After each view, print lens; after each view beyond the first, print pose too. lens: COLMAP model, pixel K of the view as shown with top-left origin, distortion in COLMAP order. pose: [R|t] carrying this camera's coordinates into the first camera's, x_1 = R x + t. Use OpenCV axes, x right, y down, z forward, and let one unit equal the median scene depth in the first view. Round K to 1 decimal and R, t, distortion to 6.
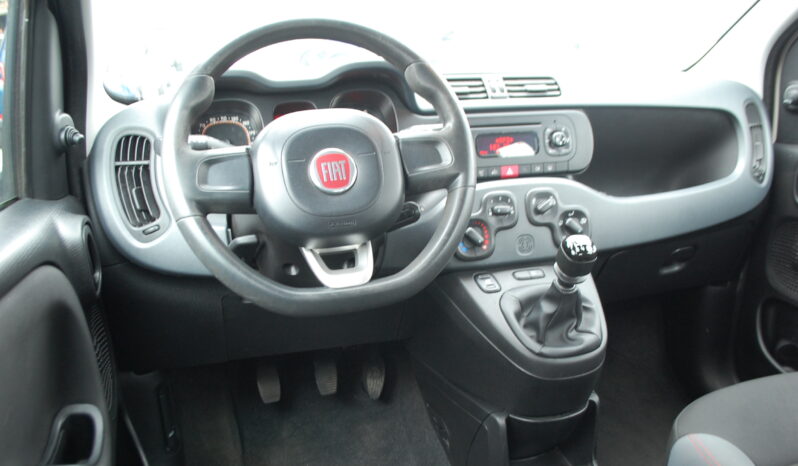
lens RADIAL K [[644.3, 0, 399.3], [0, 644.3, 234.2], [0, 0, 1]] dist [-0.079749, 0.008034]
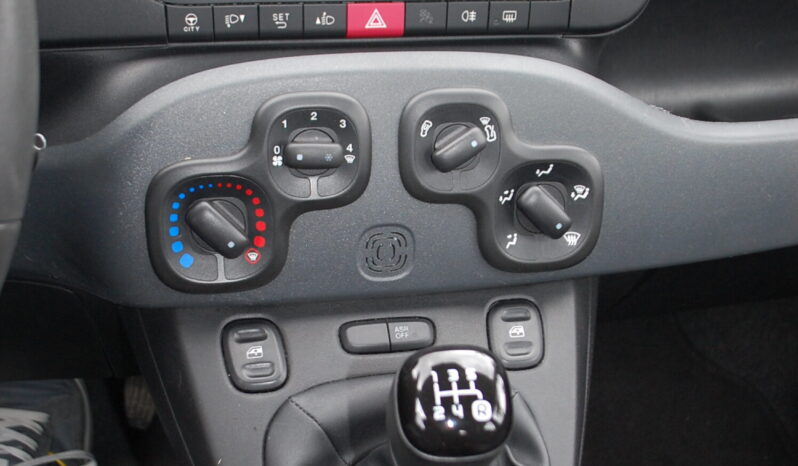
lens RADIAL K [[1189.7, 0, 427.7], [0, 1189.7, 256.2], [0, 0, 1]] dist [0.063998, 0.000000]
pose [[0.993139, 0.116329, -0.011900, 0.230141], [-0.107872, 0.950684, 0.290797, -0.170734], [0.045141, -0.287518, 0.956711, 0.404307]]
